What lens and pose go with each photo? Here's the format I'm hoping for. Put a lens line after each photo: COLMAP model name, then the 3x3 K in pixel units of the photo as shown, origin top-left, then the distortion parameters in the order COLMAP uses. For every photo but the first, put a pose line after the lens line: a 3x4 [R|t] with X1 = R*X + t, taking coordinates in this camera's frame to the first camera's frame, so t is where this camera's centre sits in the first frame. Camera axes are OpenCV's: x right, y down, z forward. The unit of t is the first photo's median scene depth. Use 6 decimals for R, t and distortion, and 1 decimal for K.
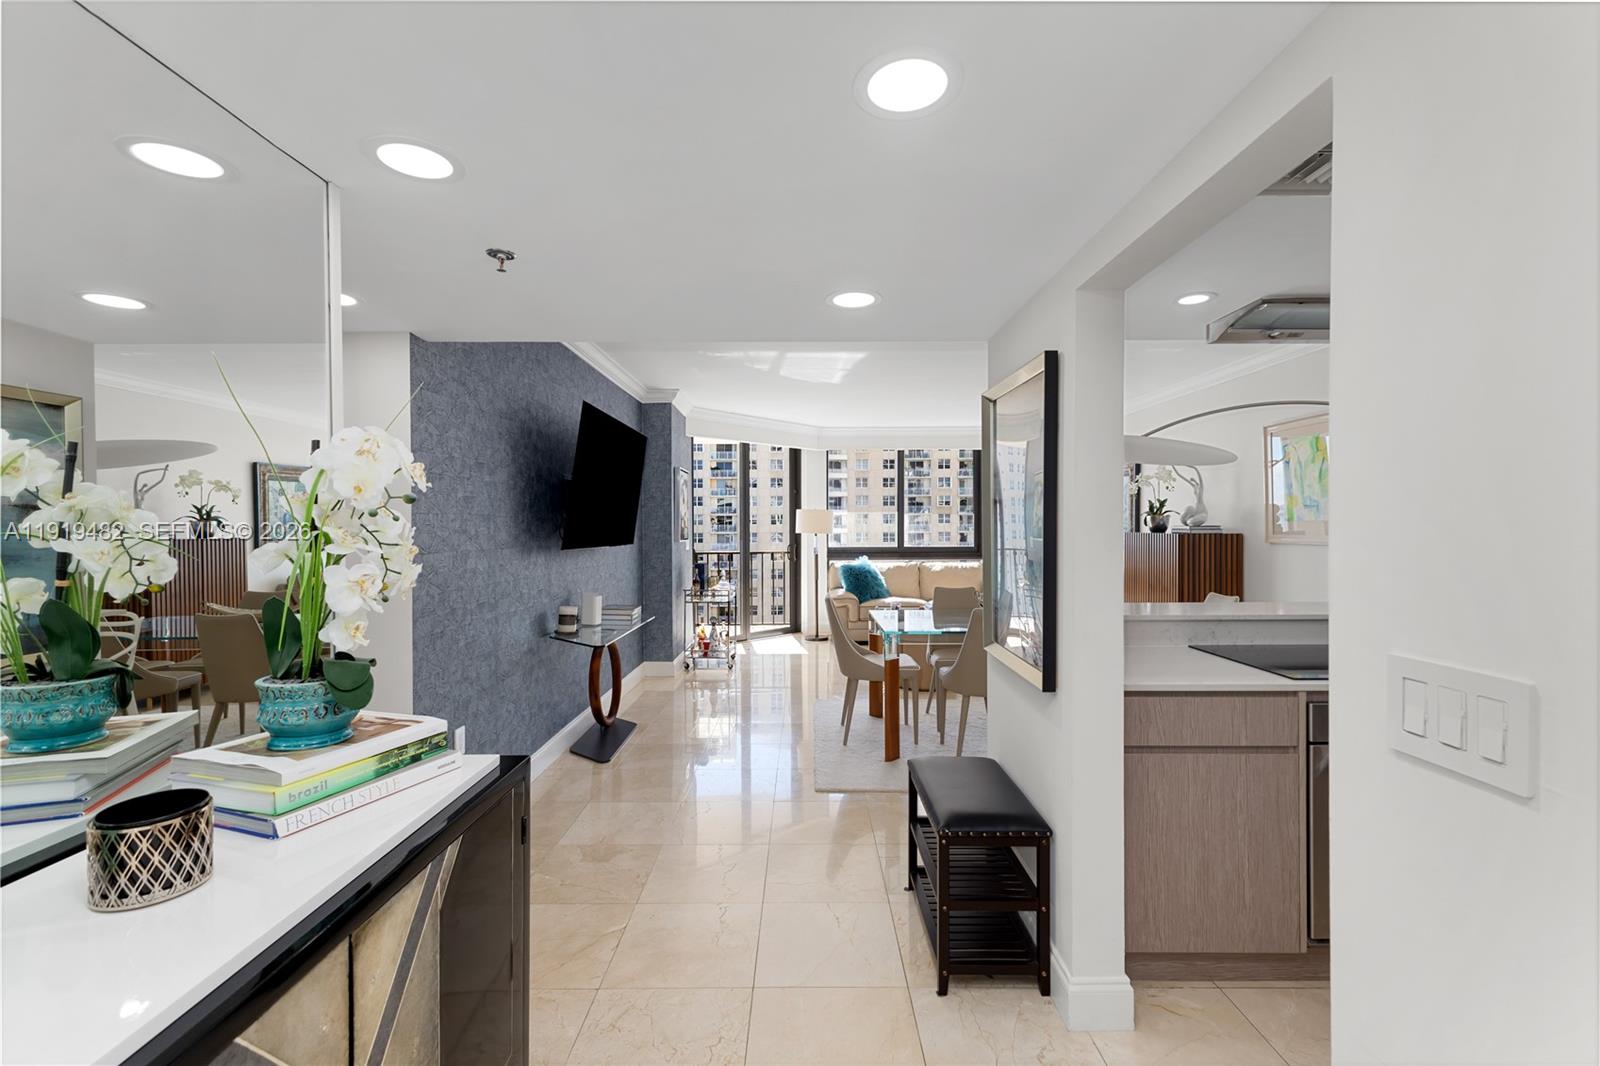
lens RADIAL K [[694.1, 0, 800.5], [0, 694.1, 530.2], [0, 0, 1]] dist [0.019429, -0.004651]
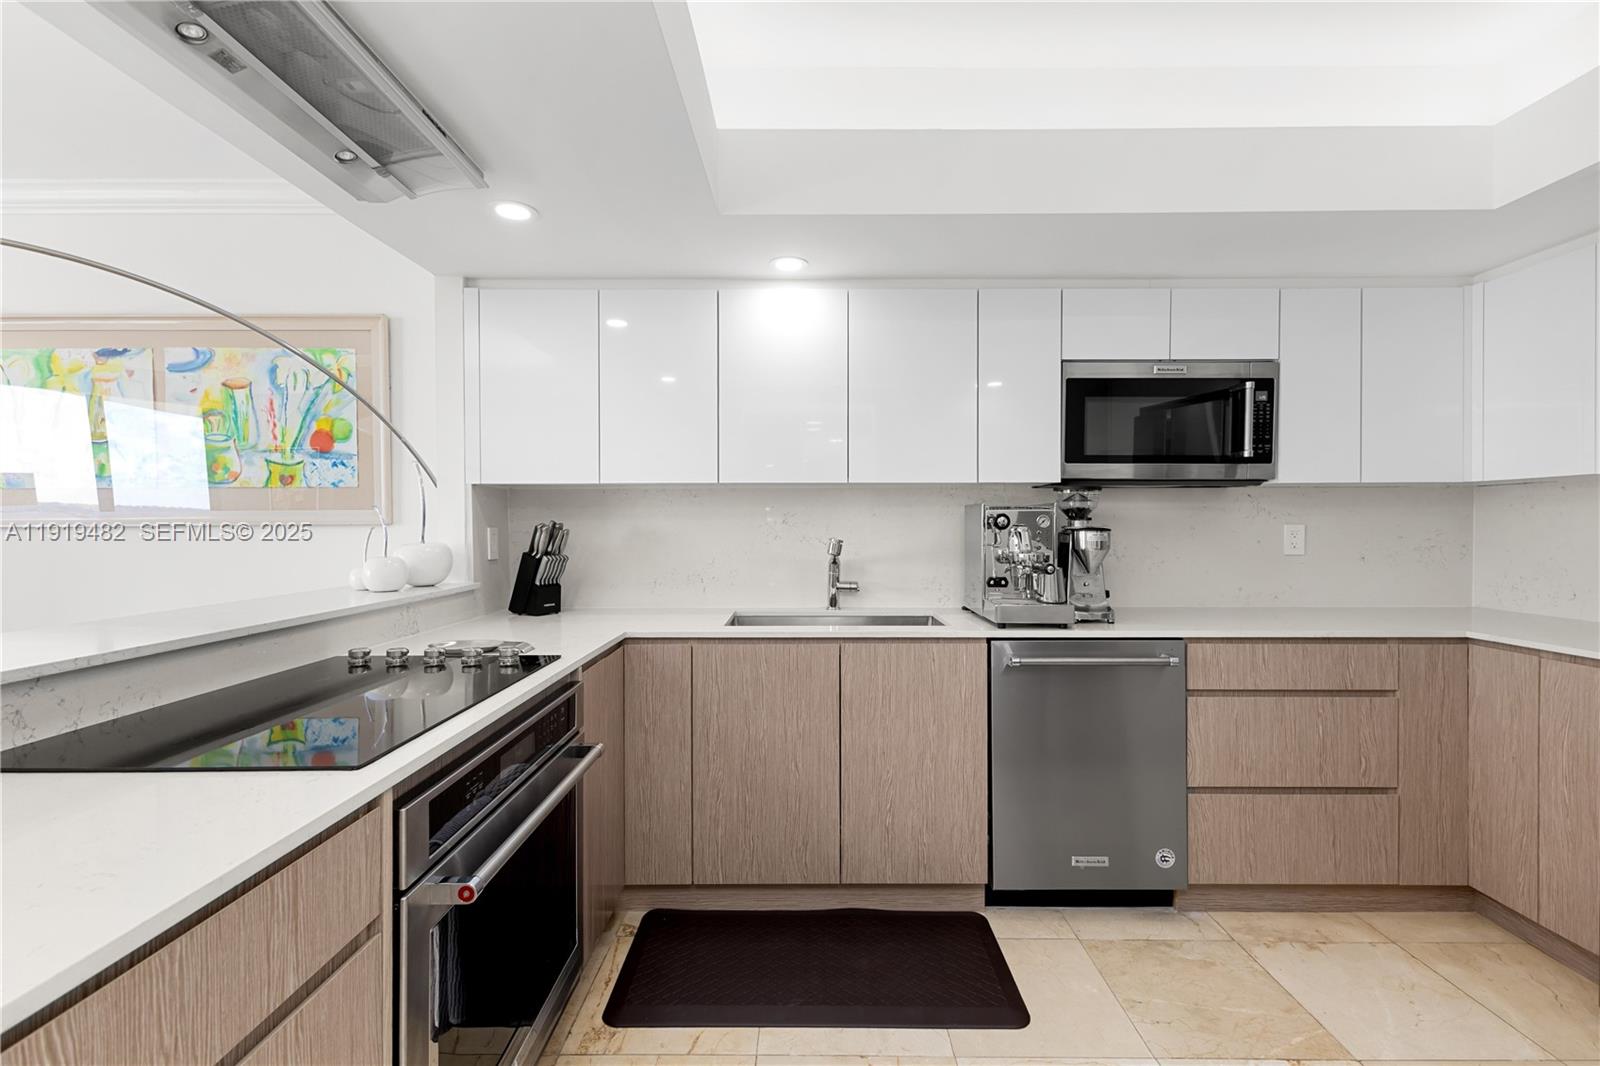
lens RADIAL K [[694.1, 0, 819.5], [0, 694.1, 531.2], [0, 0, 1]] dist [0.019429, -0.004651]
pose [[-0.001995, -0.003549, 0.999992, 0.063223], [0.010228, 0.999941, 0.003569, 0.015255], [-0.999946, 0.010235, -0.001959, 0.176334]]
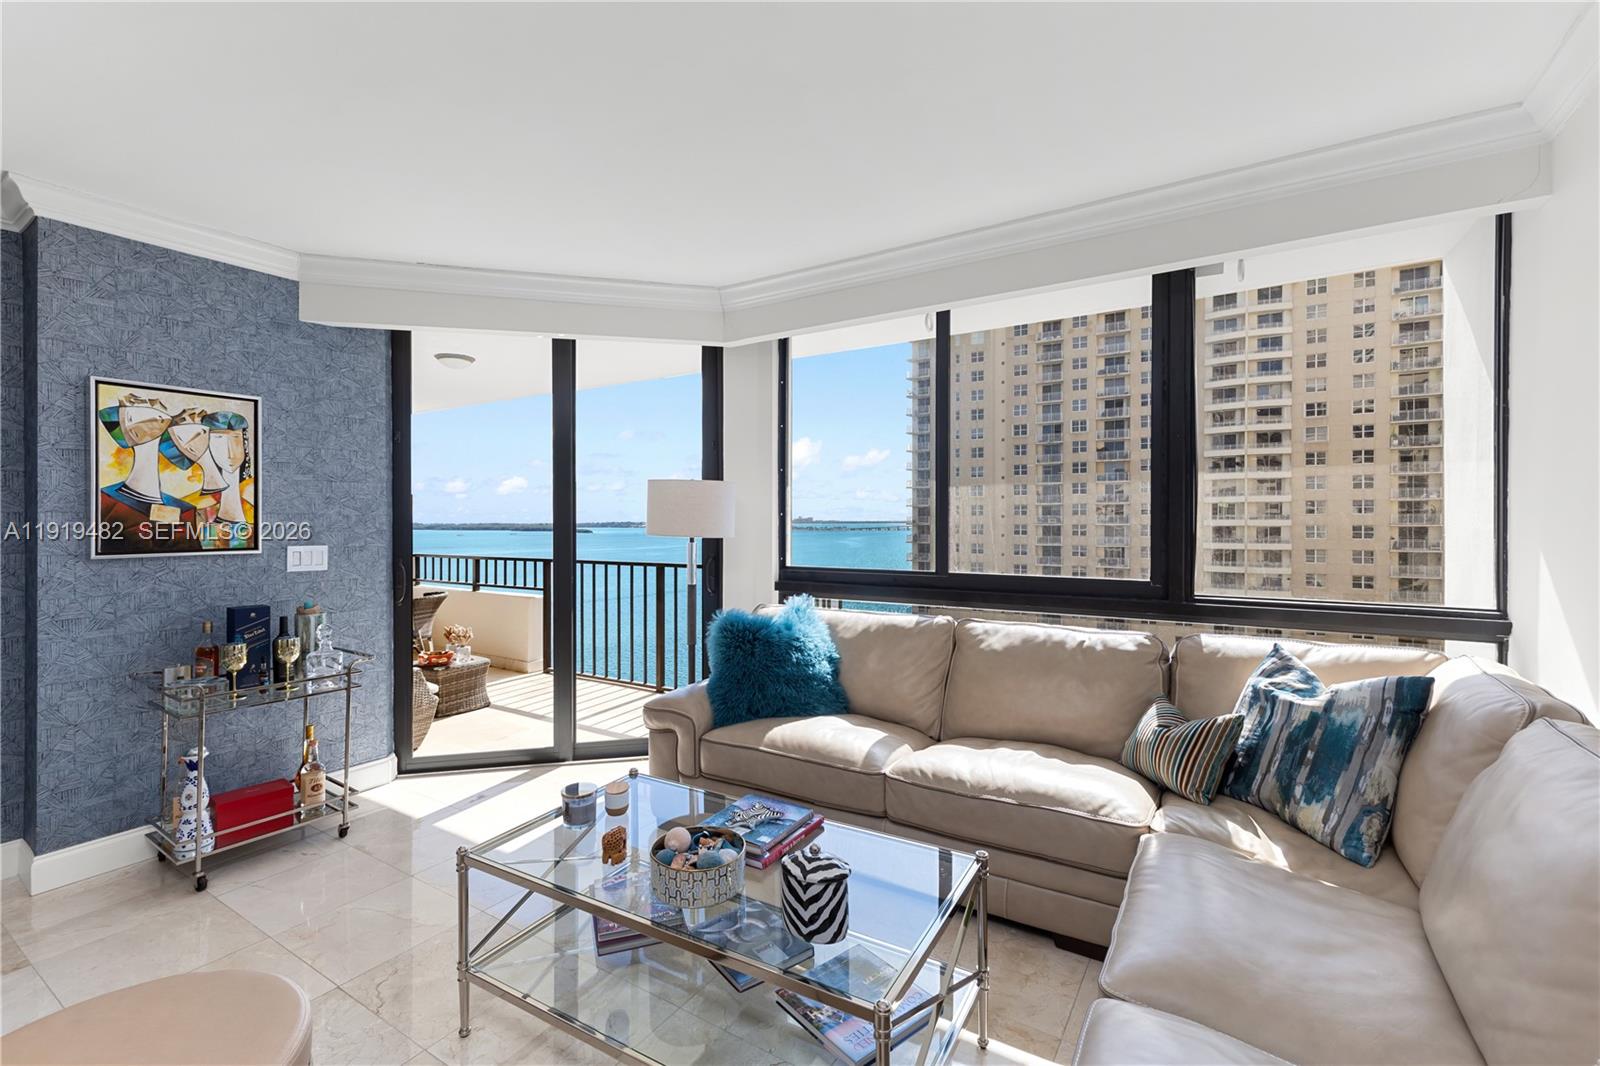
lens RADIAL K [[694.1, 0, 798.8], [0, 694.1, 531.1], [0, 0, 1]] dist [0.019429, -0.004651]
pose [[0.846033, 0.013590, -0.532958, 0.301514], [-0.004783, 0.999828, 0.017902, -0.006129], [0.533109, -0.012597, 0.845953, 0.664458]]
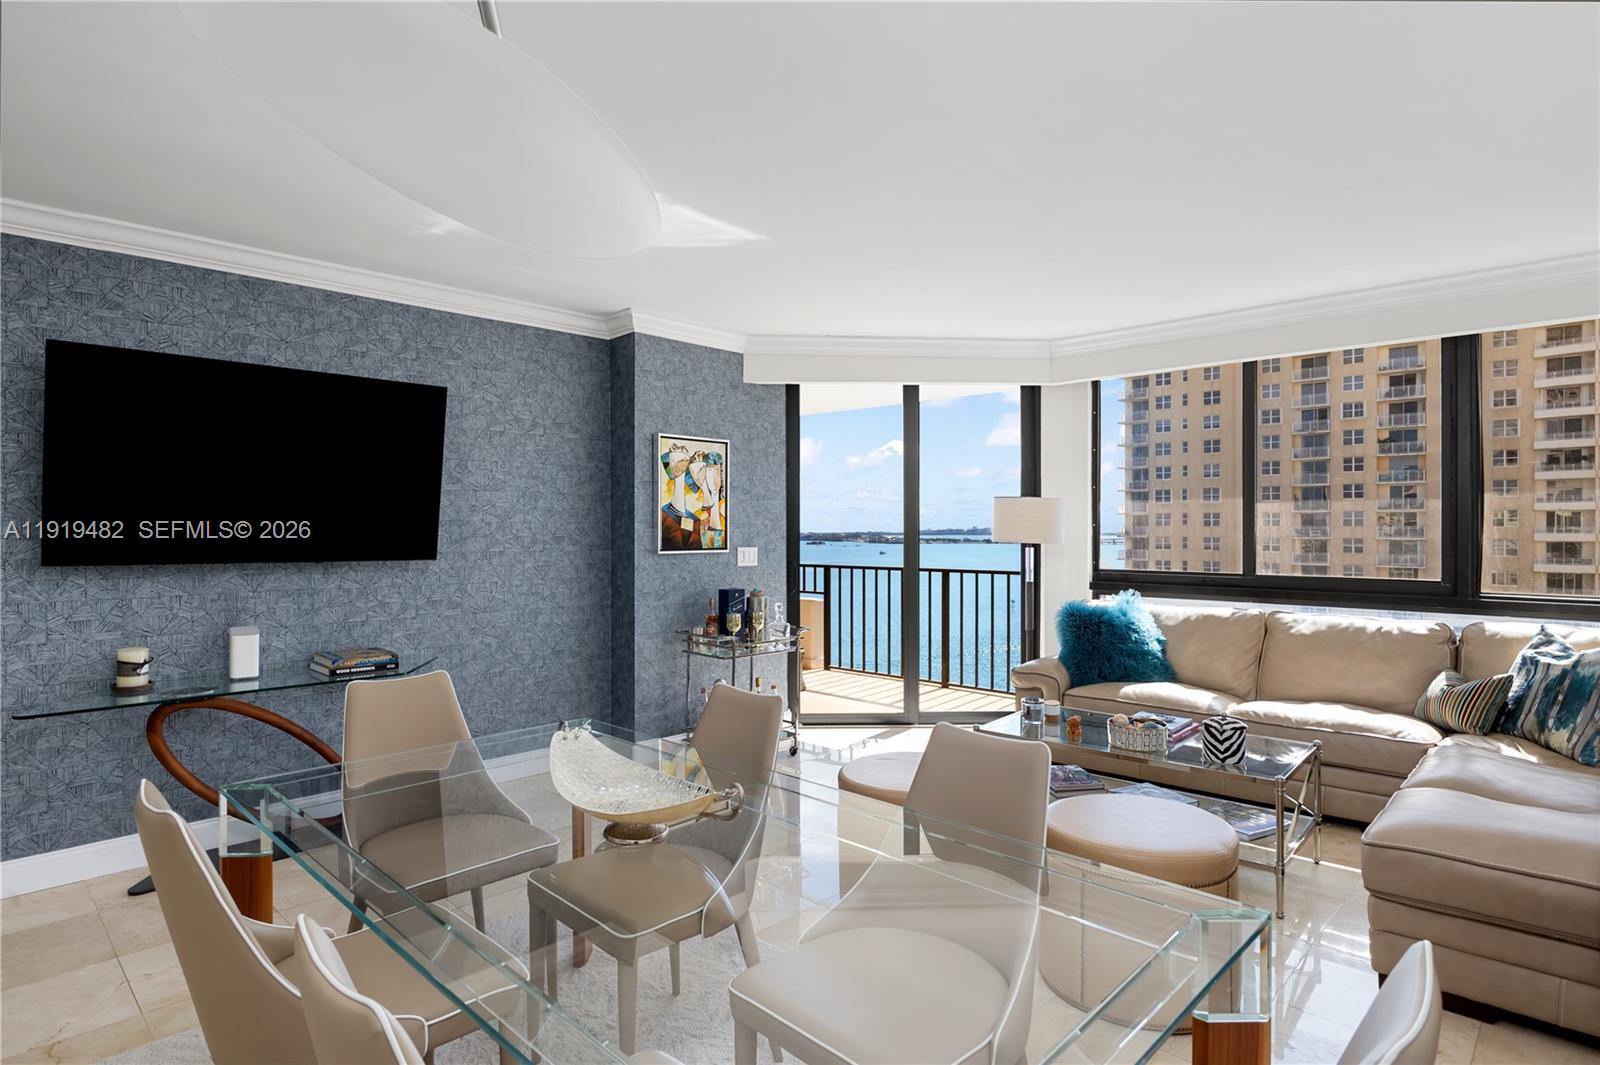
lens RADIAL K [[841.8, 0, 816.2], [0, 841.8, 535.0], [0, 0, 1]] dist [-0.001533, -0.004412]
pose [[0.733864, 0.012978, -0.679173, 0.333260], [-0.009328, 0.999916, 0.009028, -0.005215], [0.679233, -0.000290, 0.733923, 0.412398]]
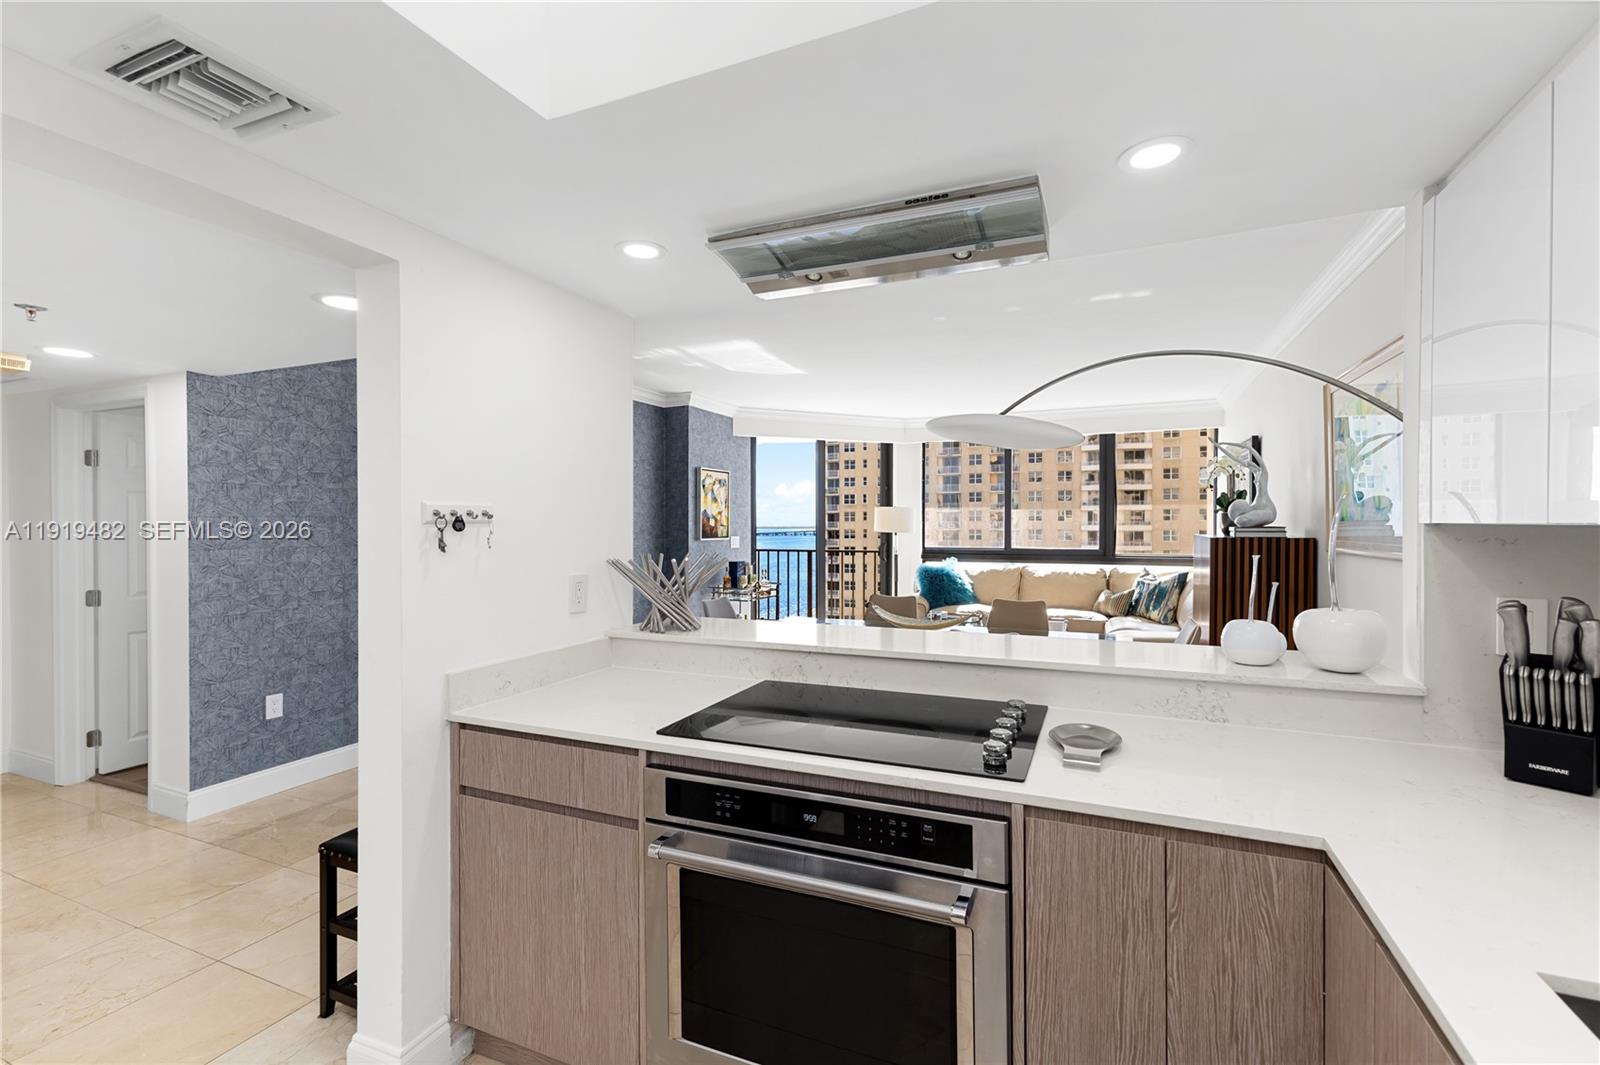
lens RADIAL K [[694.1, 0, 796.0], [0, 694.1, 521.9], [0, 0, 1]] dist [0.019429, -0.004651]
pose [[0.911964, 0.001156, -0.410268, 0.277745], [-0.003734, 0.999978, -0.005483, -0.003340], [0.410252, 0.006532, 0.911949, 0.095134]]
